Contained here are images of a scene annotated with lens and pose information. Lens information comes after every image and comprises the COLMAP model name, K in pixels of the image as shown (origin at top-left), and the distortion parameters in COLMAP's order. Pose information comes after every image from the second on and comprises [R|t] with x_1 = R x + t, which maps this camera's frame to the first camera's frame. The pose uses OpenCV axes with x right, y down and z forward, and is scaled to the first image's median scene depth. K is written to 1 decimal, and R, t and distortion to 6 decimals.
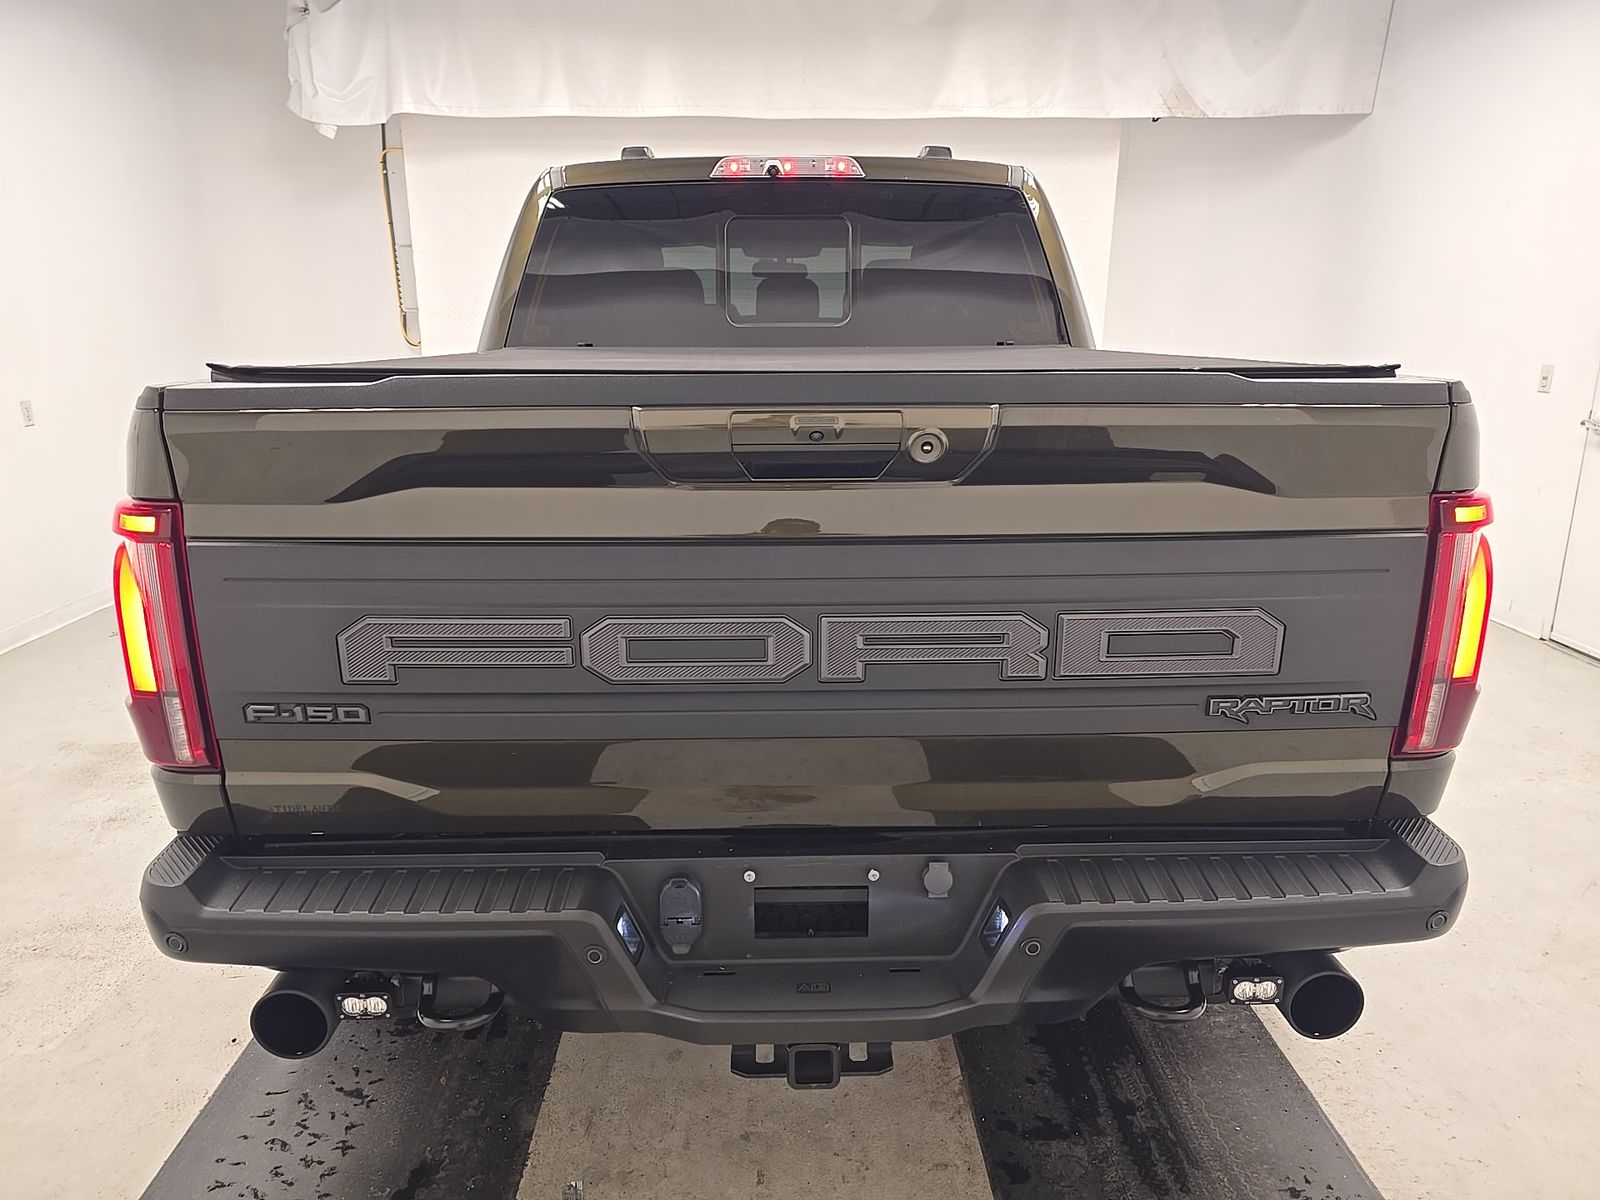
lens RADIAL K [[1095.2, 0, 797.0], [0, 1095.2, 601.9], [0, 0, 1]] dist [0.005171, -0.000527]
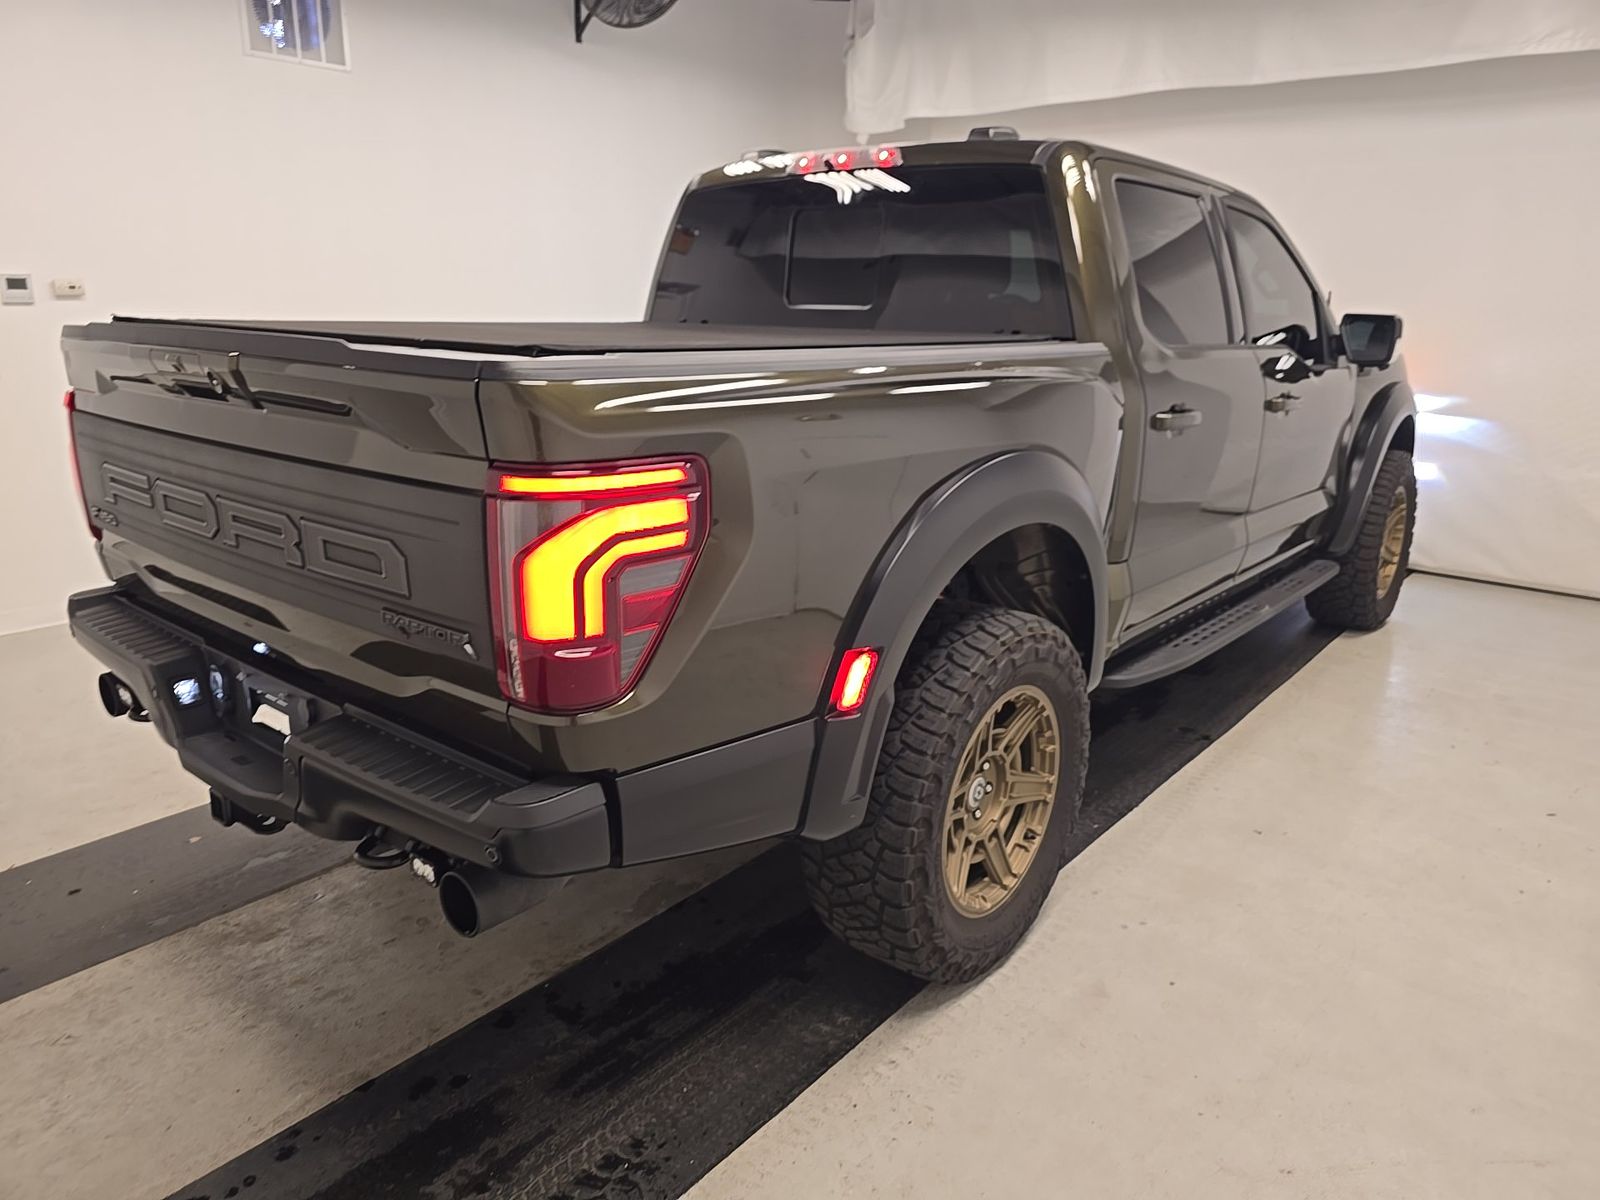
lens RADIAL K [[1095.2, 0, 797.0], [0, 1095.2, 601.9], [0, 0, 1]] dist [0.005171, -0.000527]
pose [[0.760091, 0.191041, -0.621100, 0.997491], [-0.184444, 0.979924, 0.075691, -0.064526], [0.623091, 0.057026, 0.780068, 0.226687]]
